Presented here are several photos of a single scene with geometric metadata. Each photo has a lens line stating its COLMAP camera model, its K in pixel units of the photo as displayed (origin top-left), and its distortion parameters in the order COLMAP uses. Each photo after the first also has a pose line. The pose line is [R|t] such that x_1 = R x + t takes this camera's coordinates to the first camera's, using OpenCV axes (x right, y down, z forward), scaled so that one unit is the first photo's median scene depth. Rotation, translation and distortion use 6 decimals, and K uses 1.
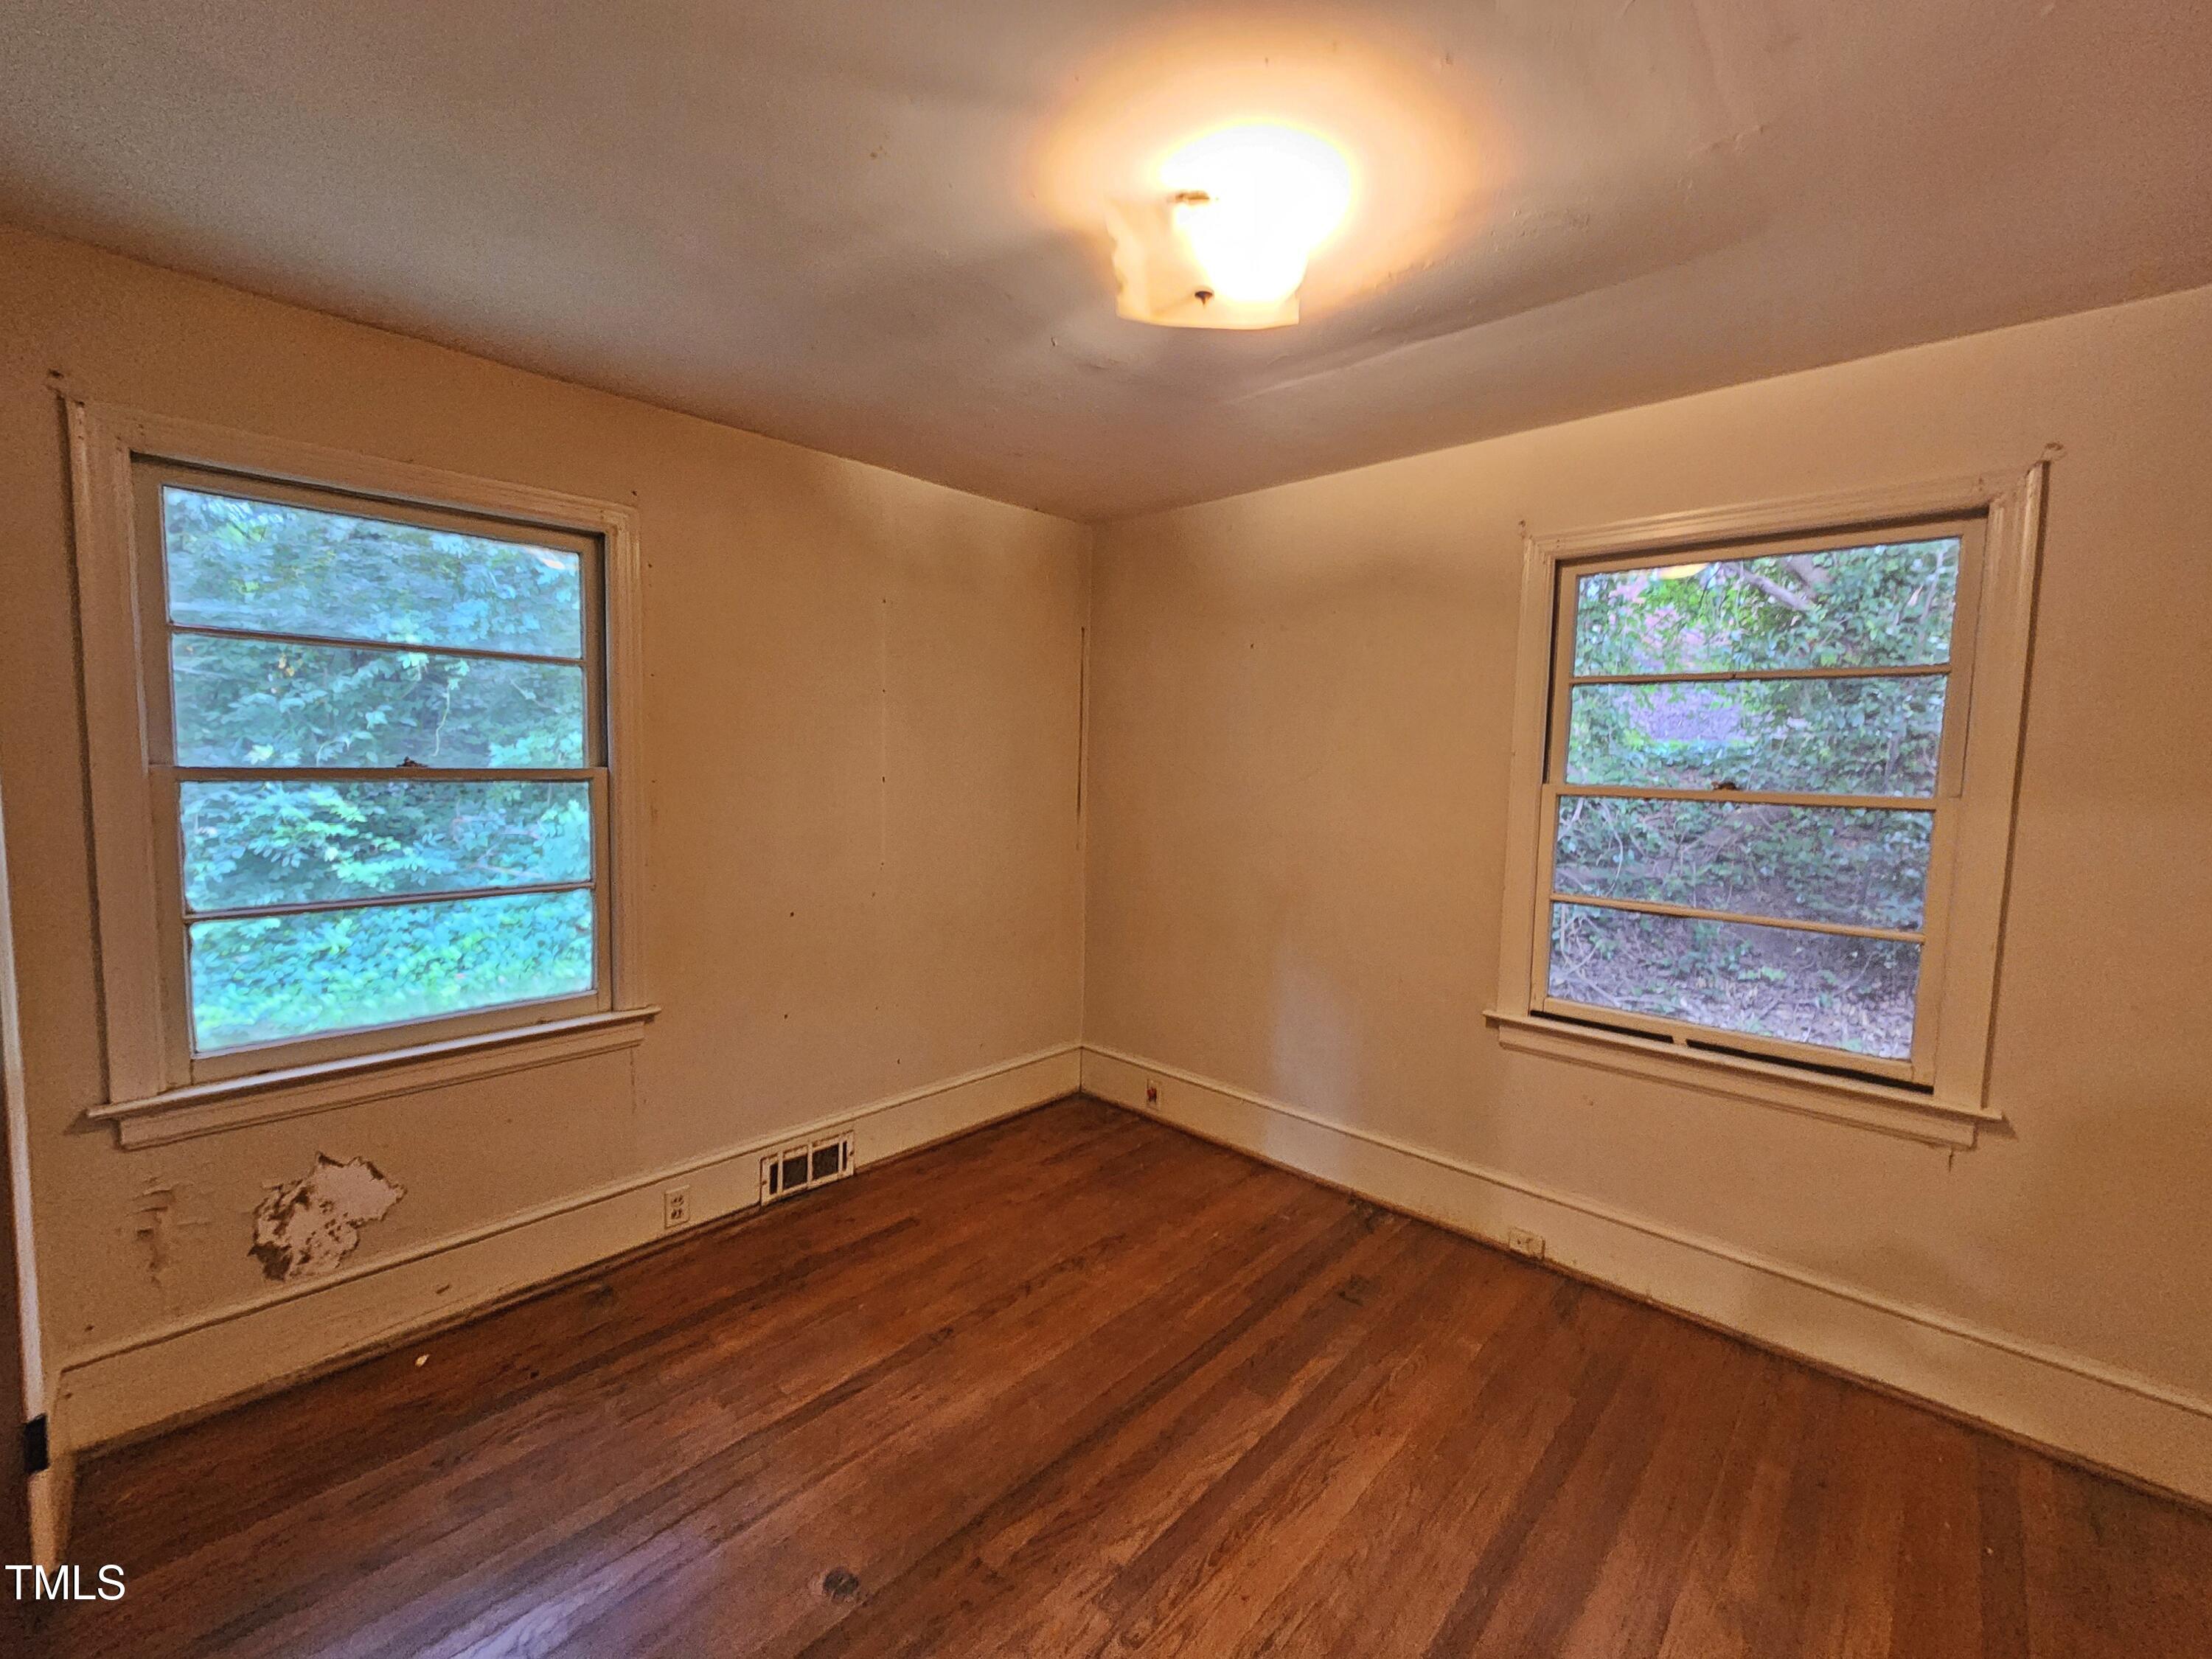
lens RADIAL K [[916.0, 0, 1106.0], [0, 916.0, 829.5], [0, 0, 1]] dist [0.000243, 0.000066]
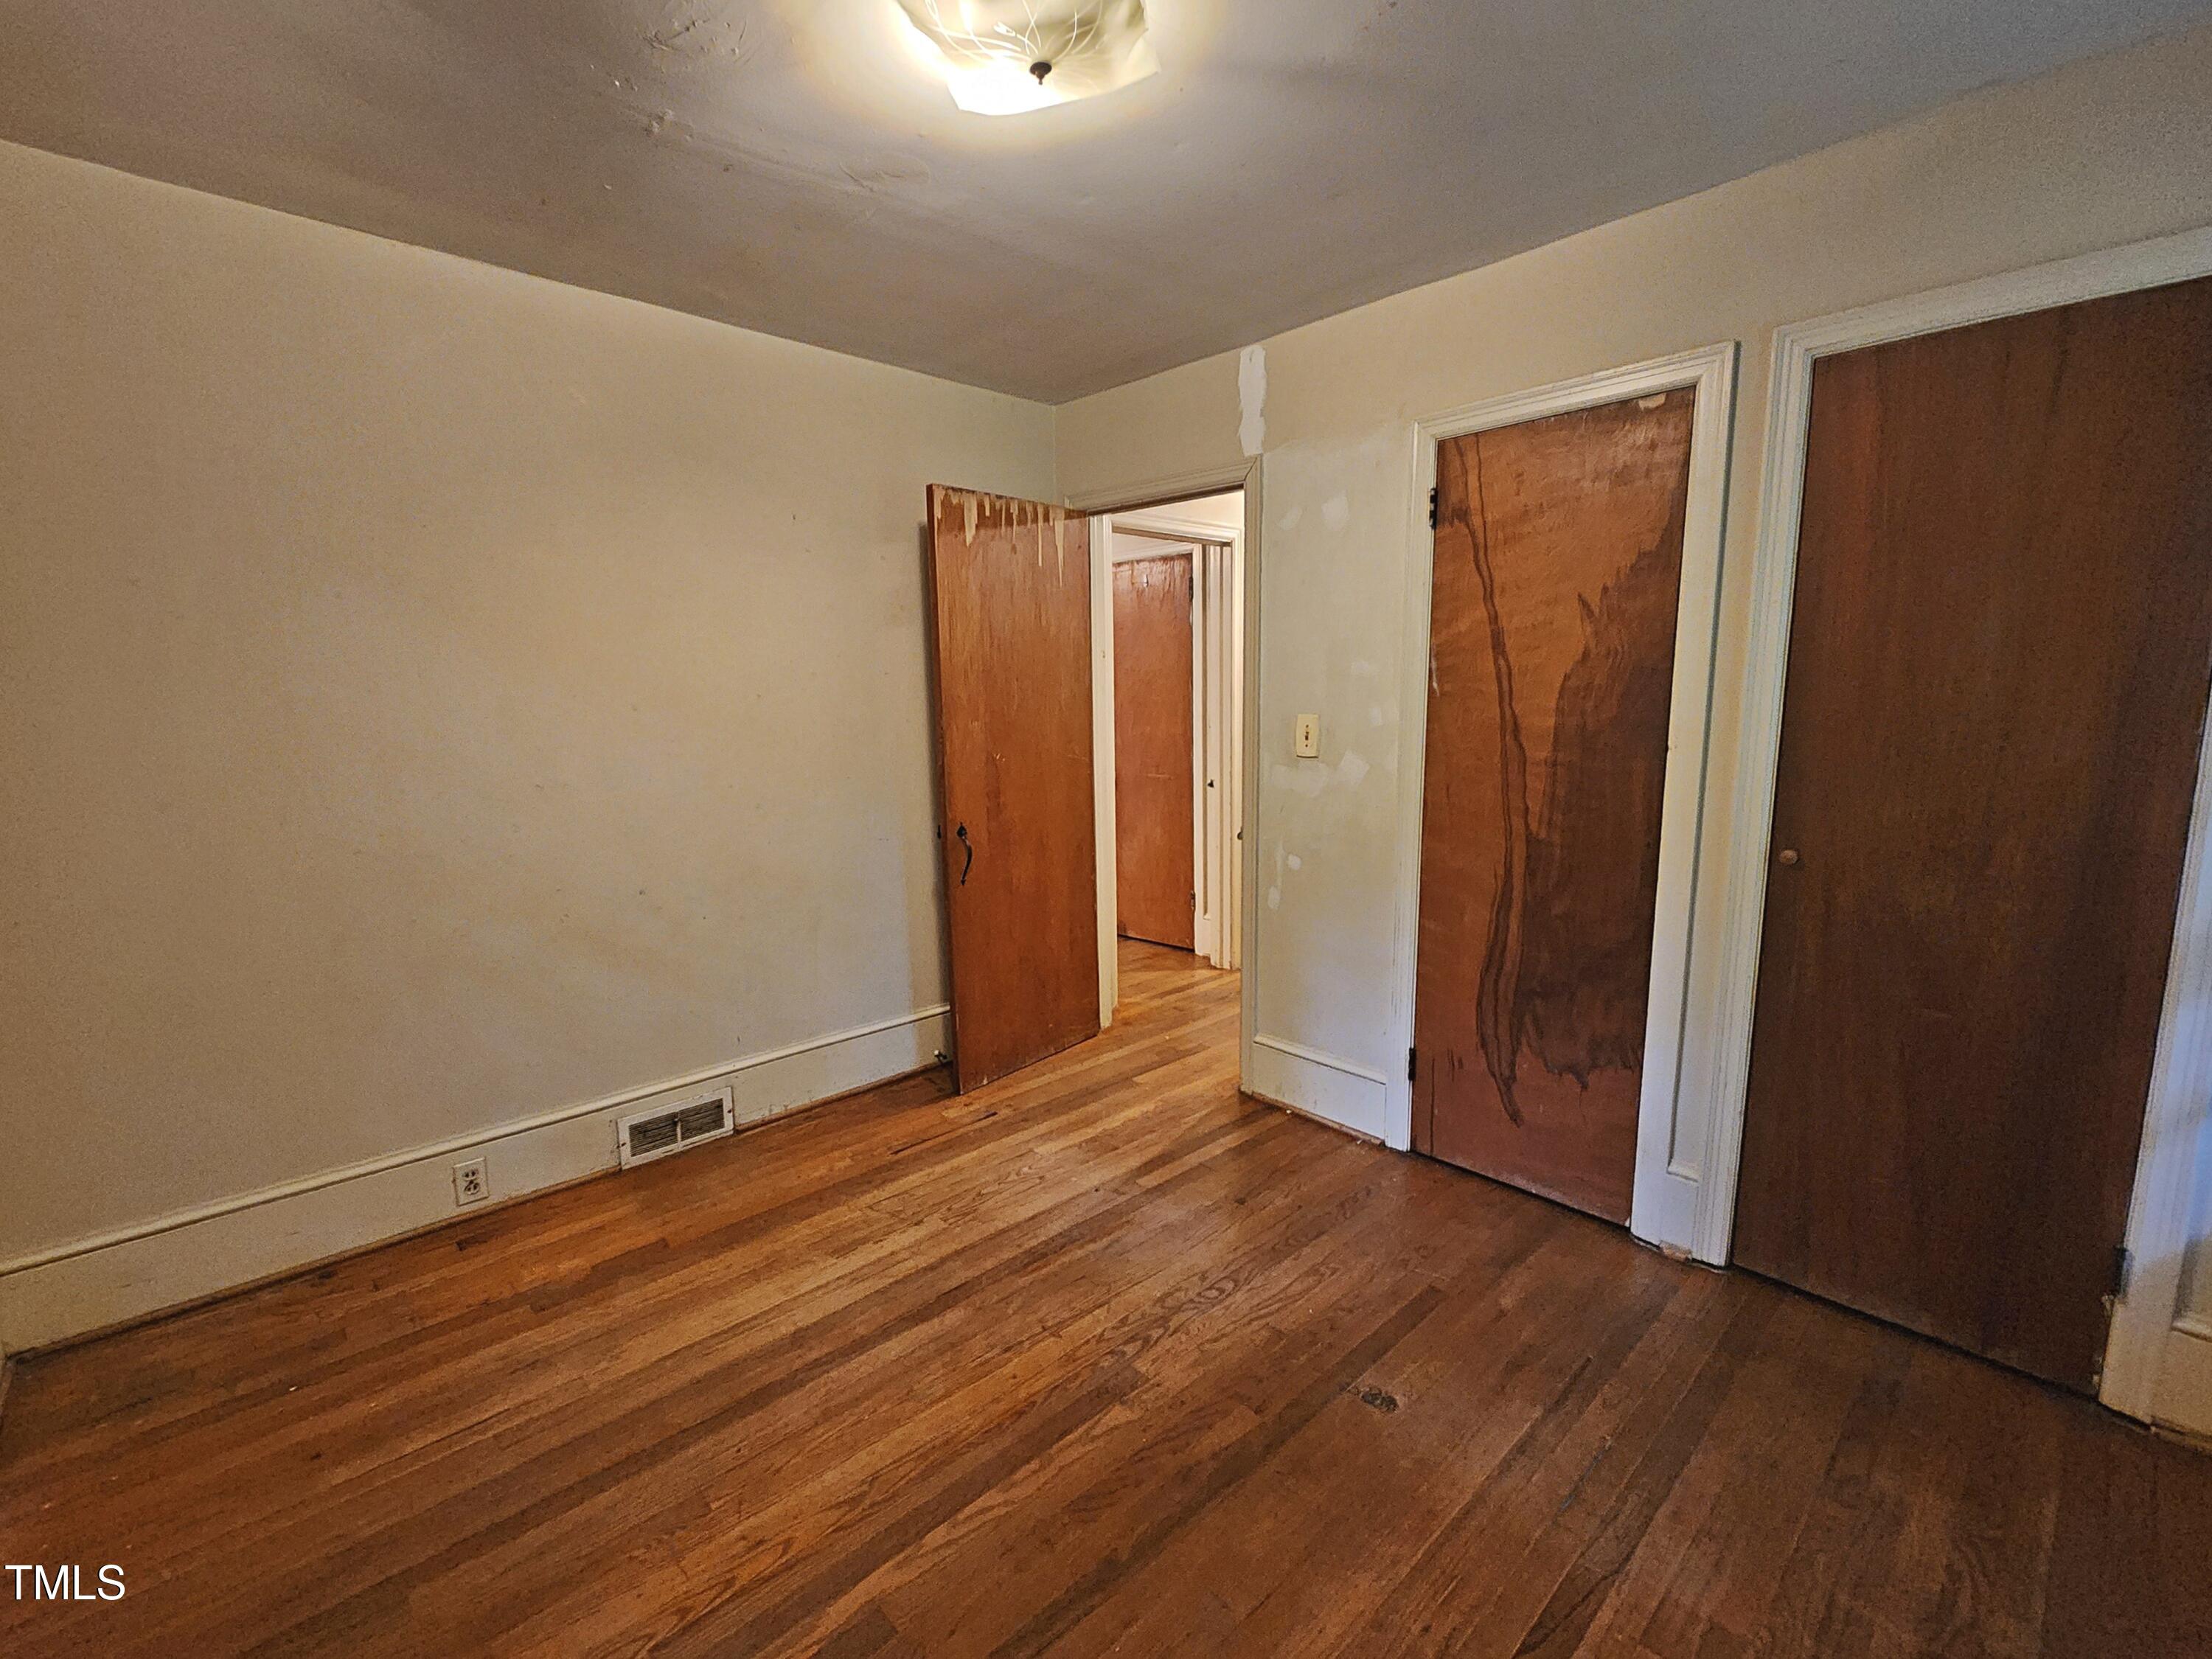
lens RADIAL K [[916.0, 0, 1106.0], [0, 916.0, 829.5], [0, 0, 1]] dist [0.000243, 0.000066]
pose [[-0.998113, -0.018378, 0.058592, -0.015151], [-0.004492, 0.973460, 0.228815, -0.076476], [-0.061242, 0.228120, -0.971705, 1.783258]]
